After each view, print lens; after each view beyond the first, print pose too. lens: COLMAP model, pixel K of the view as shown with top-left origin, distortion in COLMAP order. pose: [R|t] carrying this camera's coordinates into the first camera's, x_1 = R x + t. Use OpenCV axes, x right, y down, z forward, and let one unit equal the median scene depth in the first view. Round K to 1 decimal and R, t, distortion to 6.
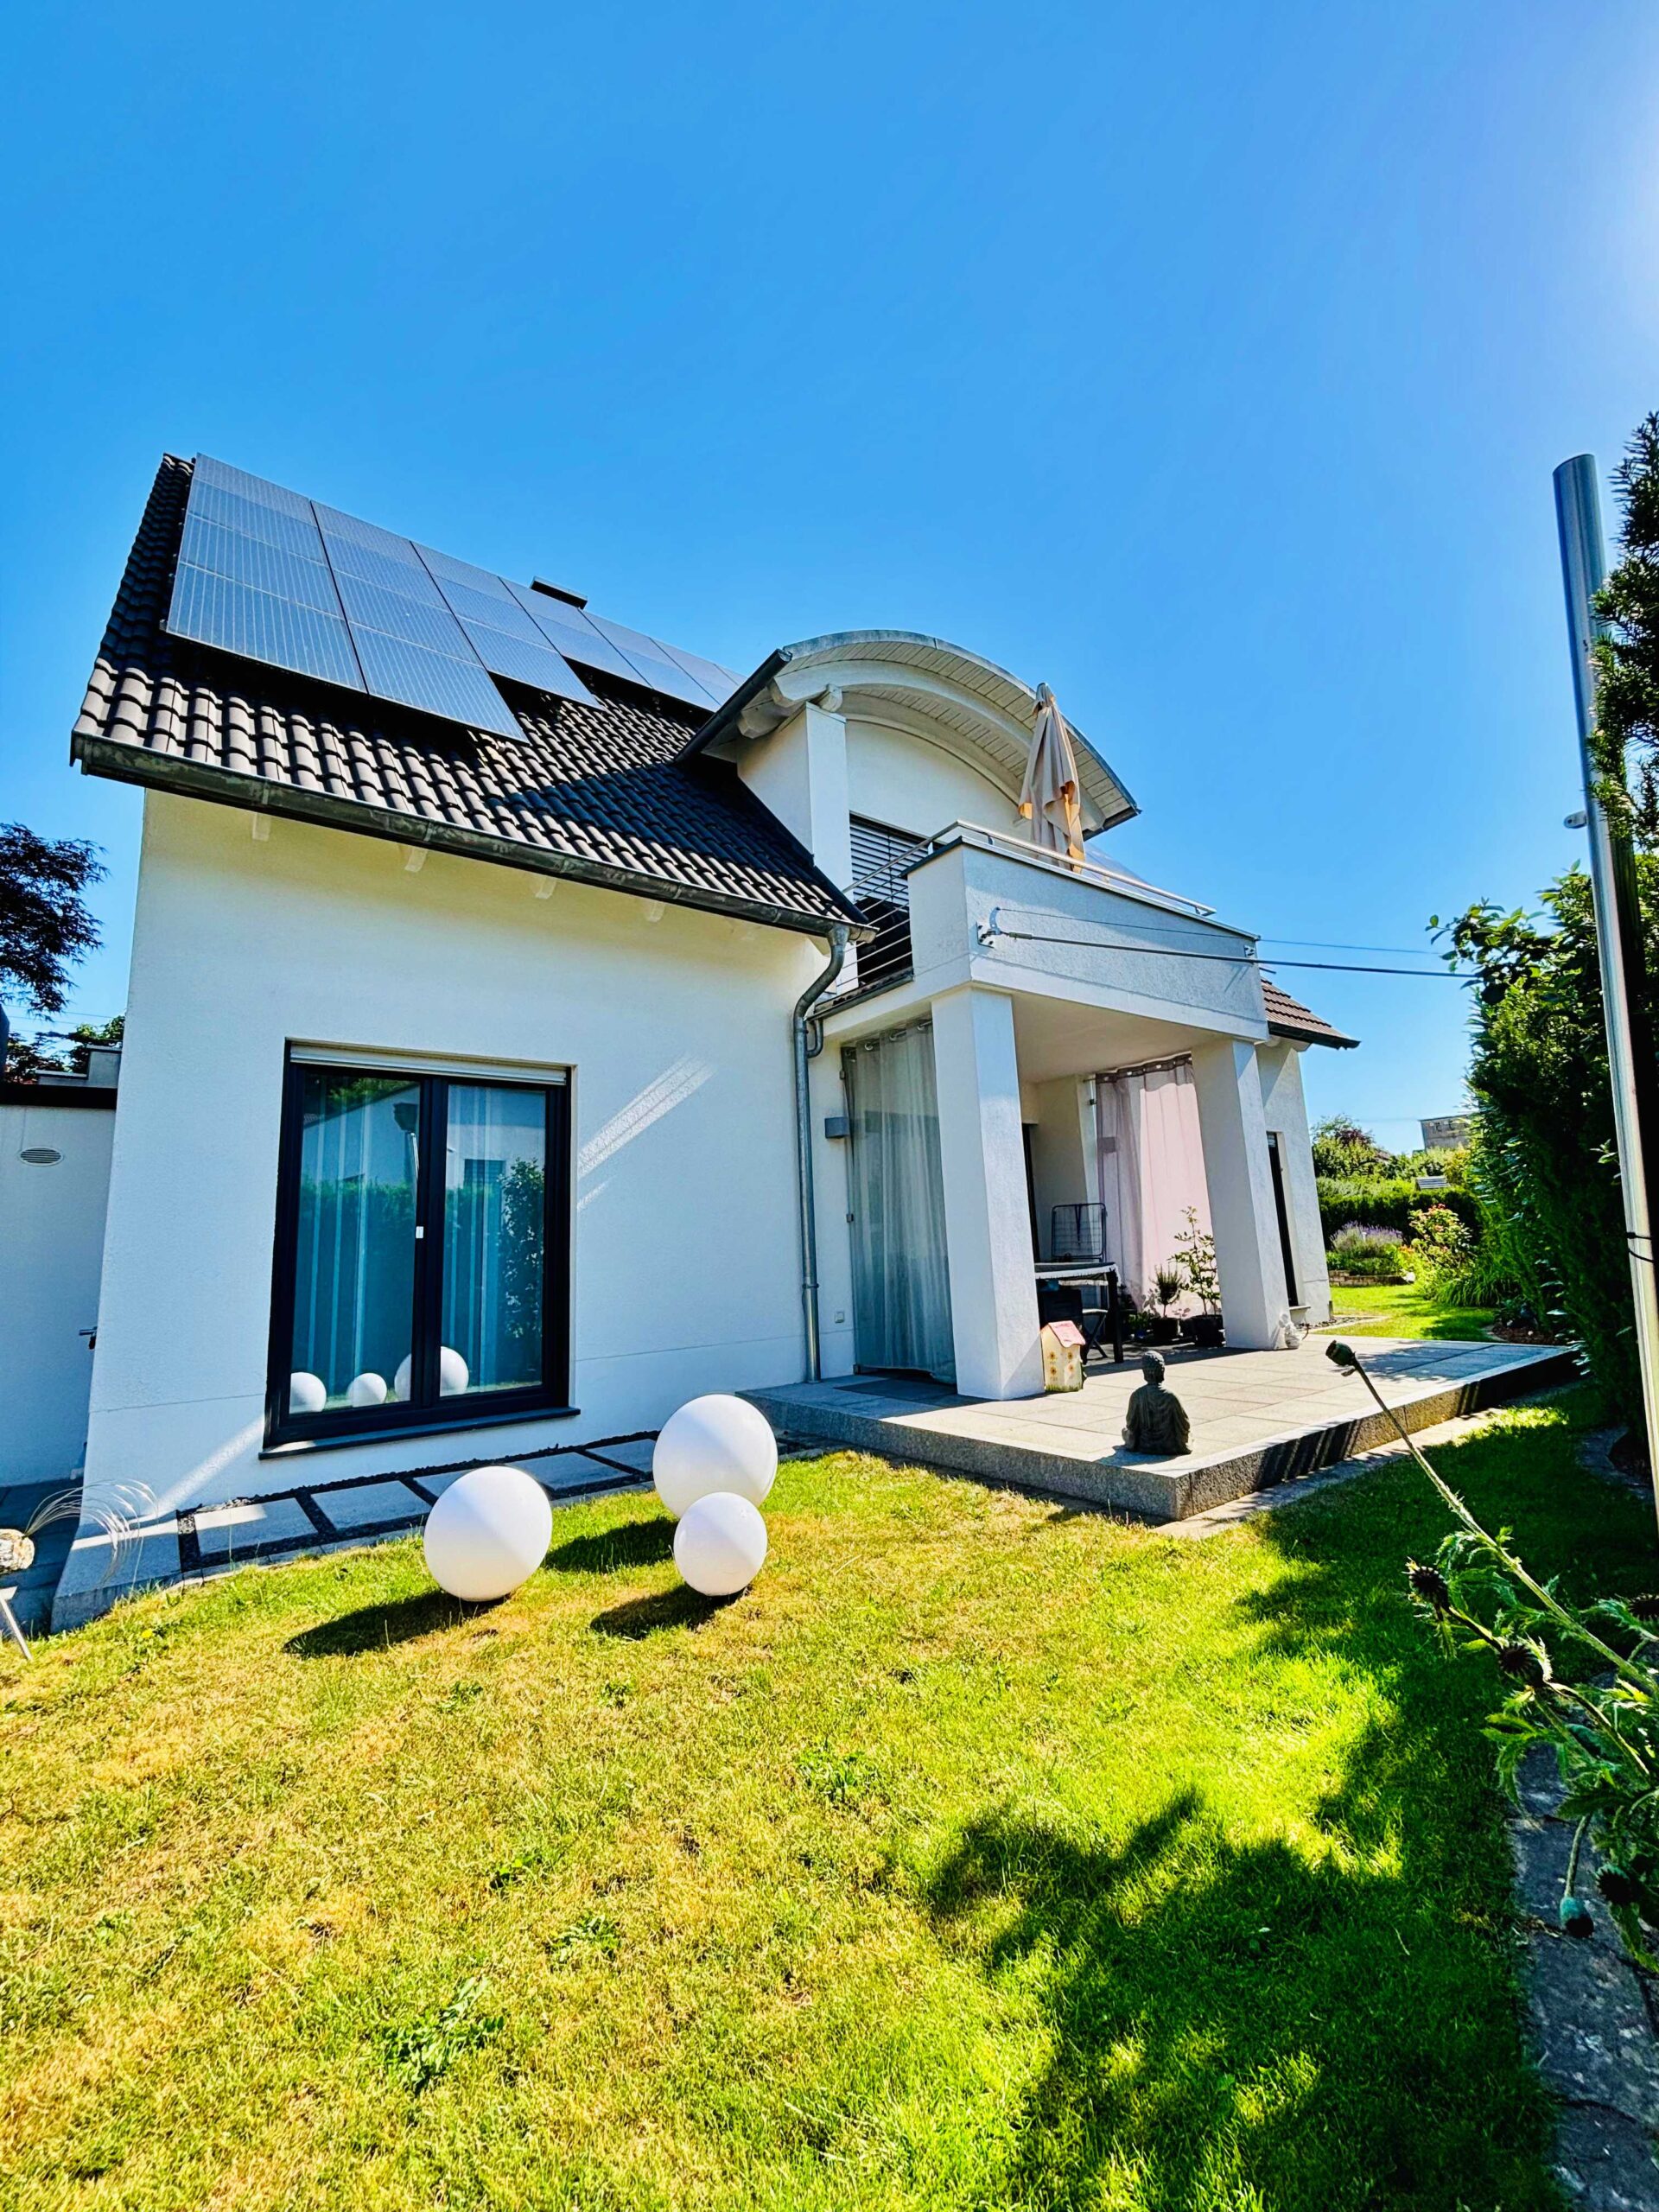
lens RADIAL K [[891.3, 0, 824.1], [0, 891.3, 1110.0], [0, 0, 1]] dist [-0.000282, 0.000894]
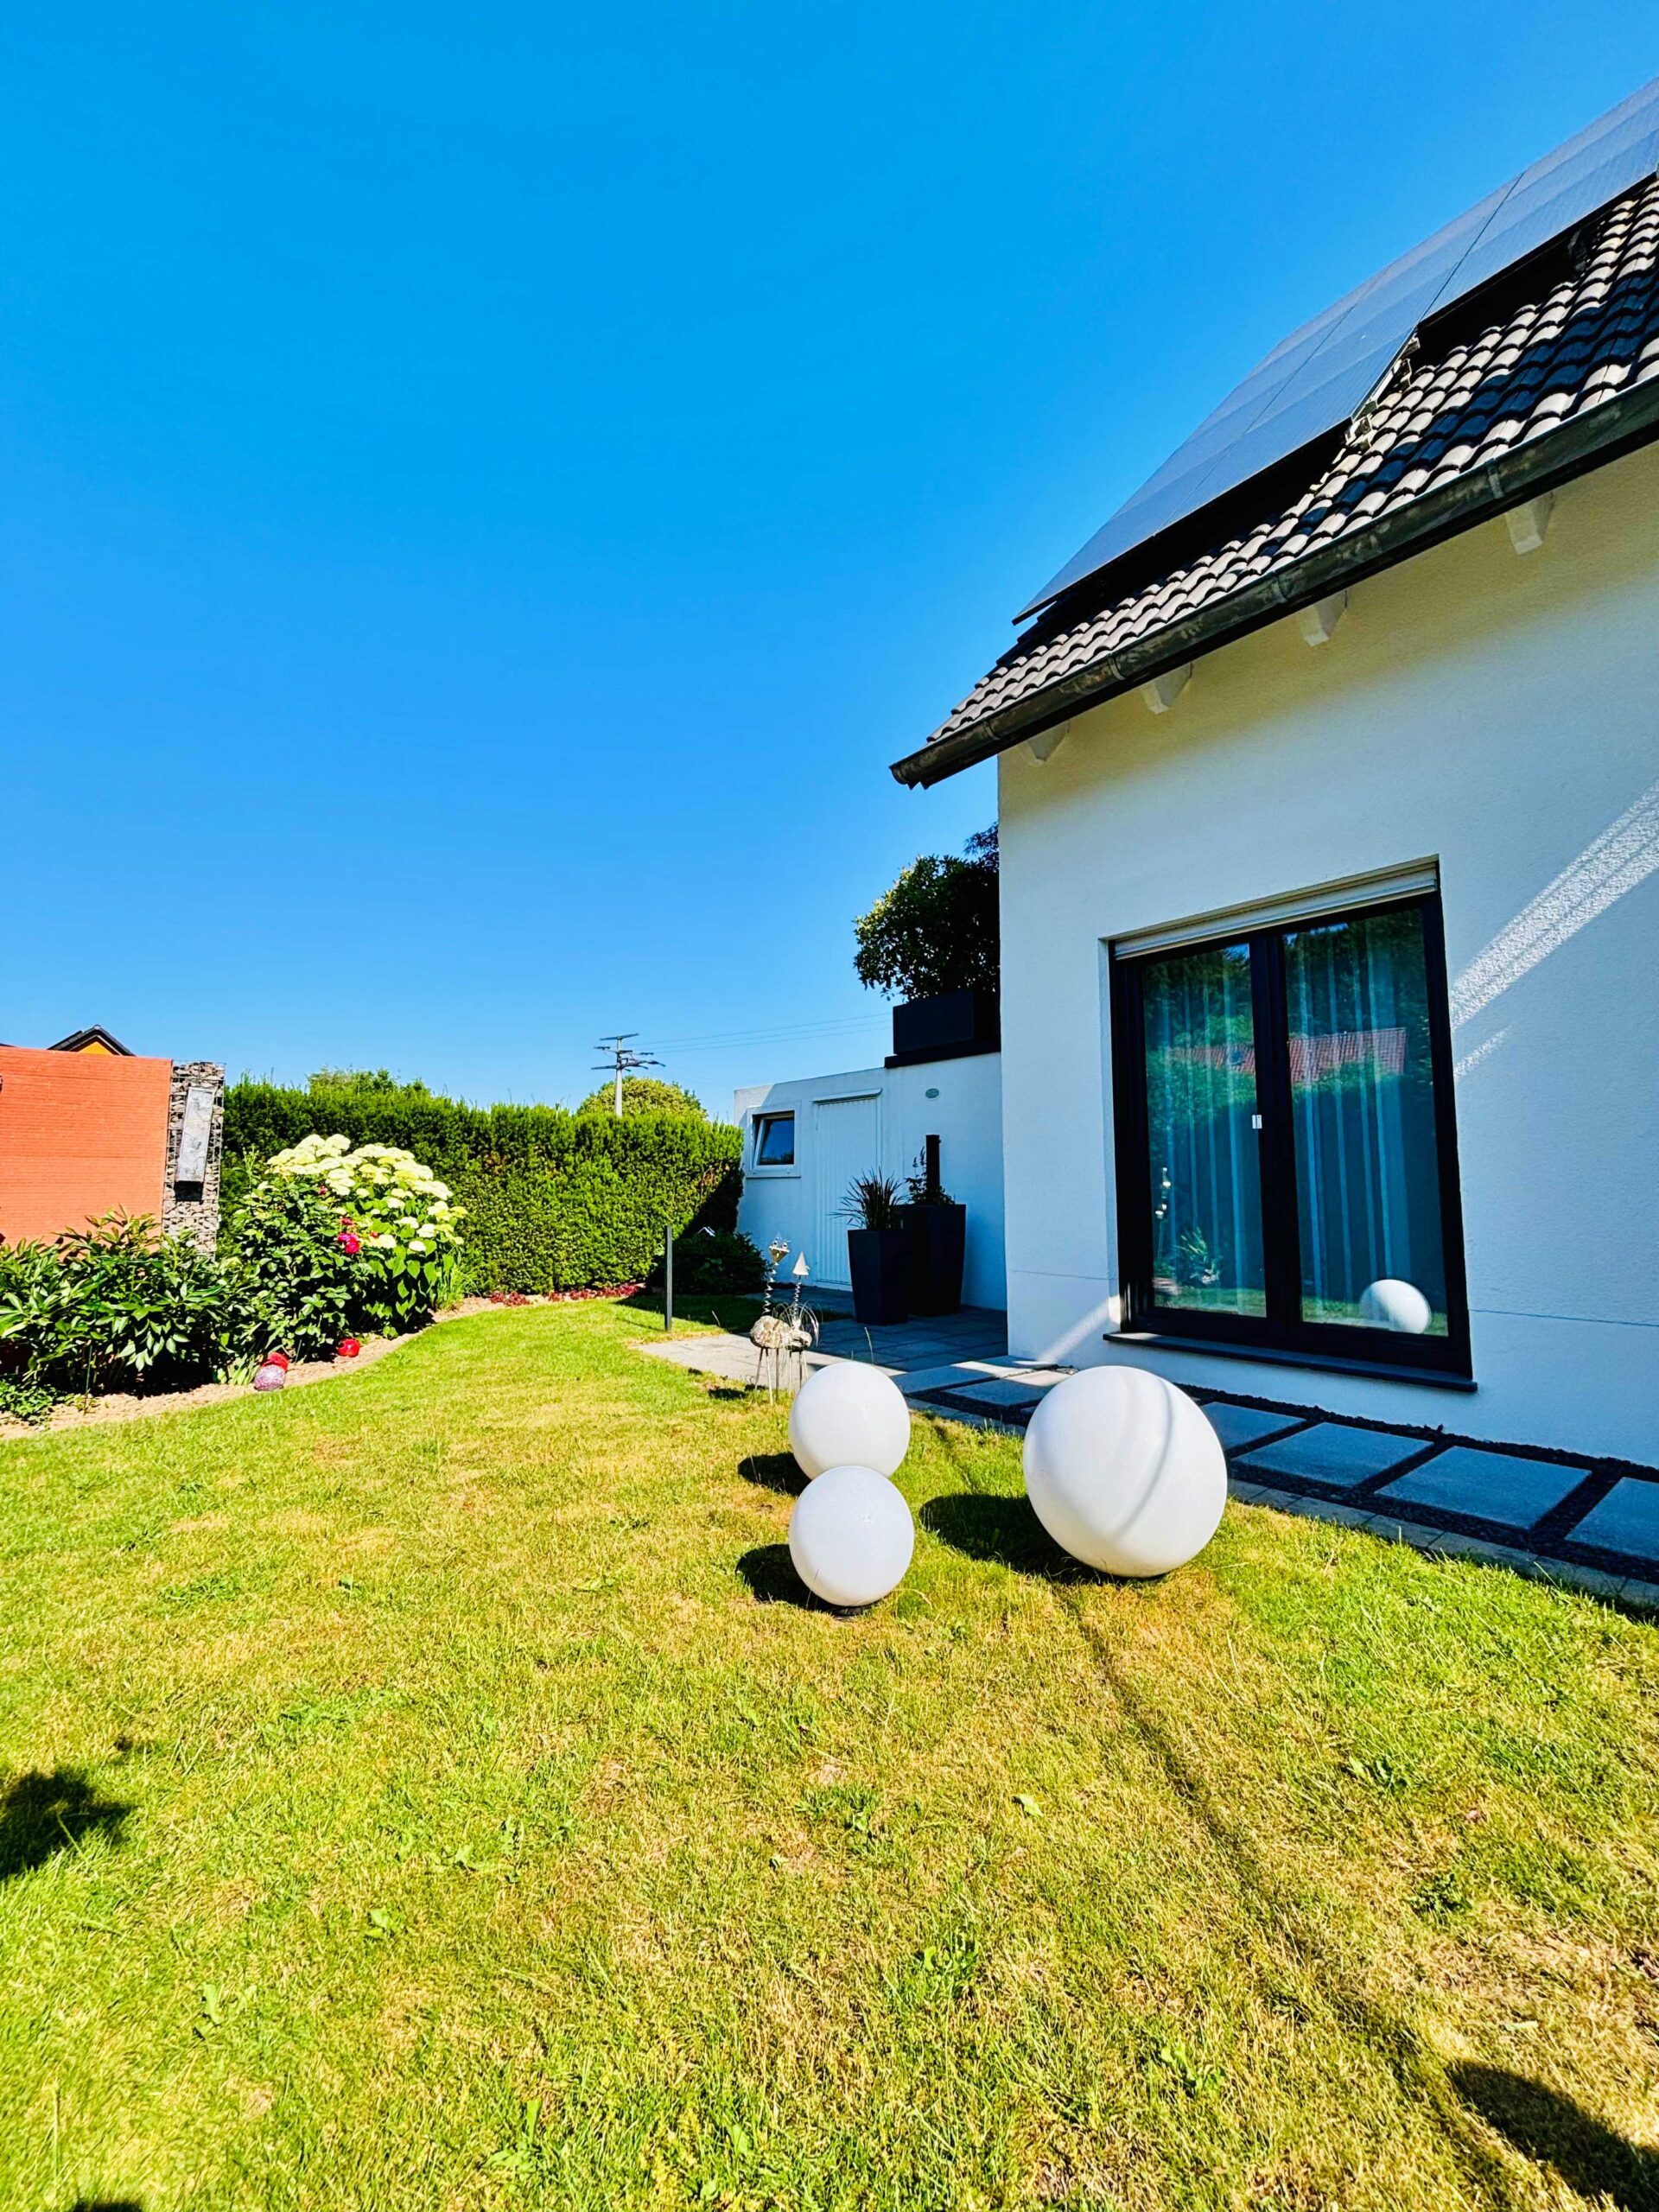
lens RADIAL K [[891.3, 0, 826.1], [0, 891.3, 1103.4], [0, 0, 1]] dist [-0.000282, 0.000894]
pose [[0.074626, -0.052183, -0.995845, 0.371248], [0.159677, 0.986370, -0.039721, 0.094362], [0.984345, -0.156050, 0.081941, 0.572191]]
